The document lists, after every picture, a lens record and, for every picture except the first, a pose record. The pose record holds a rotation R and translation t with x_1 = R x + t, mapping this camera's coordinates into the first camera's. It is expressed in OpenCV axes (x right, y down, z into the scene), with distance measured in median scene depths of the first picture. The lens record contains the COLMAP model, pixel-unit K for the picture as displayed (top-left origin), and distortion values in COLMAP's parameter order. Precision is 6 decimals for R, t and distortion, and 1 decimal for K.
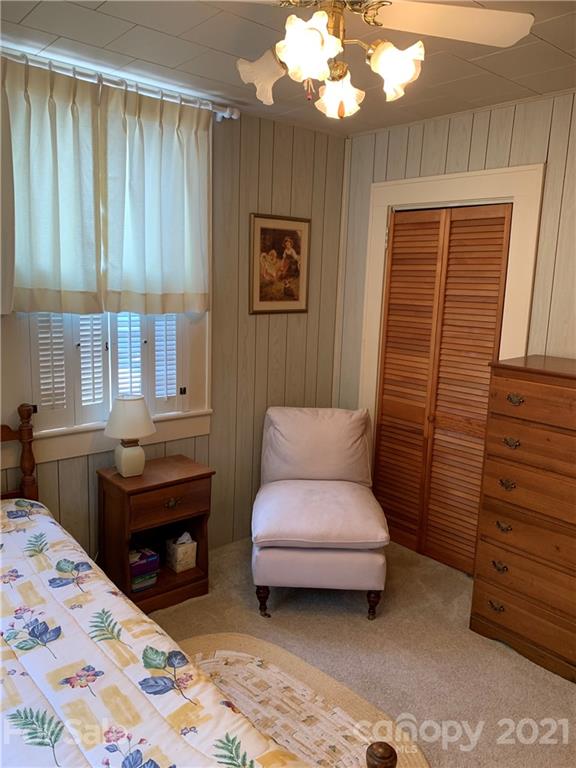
lens RADIAL K [[586.4, 0, 283.6], [0, 586.4, 380.2], [0, 0, 1]] dist [0.043503, -0.071543]
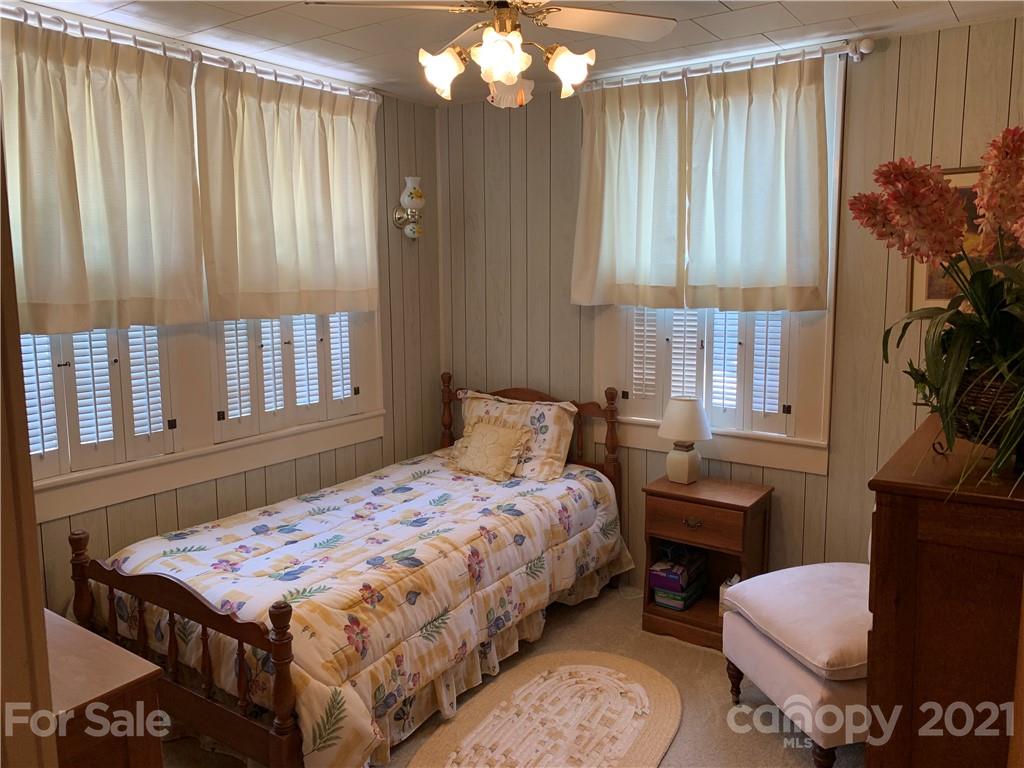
lens RADIAL K [[781.8, 0, 516.7], [0, 781.8, 367.8], [0, 0, 1]] dist [0.043503, -0.071543]
pose [[0.250256, 0.090537, -0.963937, 0.890405], [-0.149590, 0.987278, 0.053893, -0.047032], [0.956553, 0.130708, 0.260616, 0.424901]]
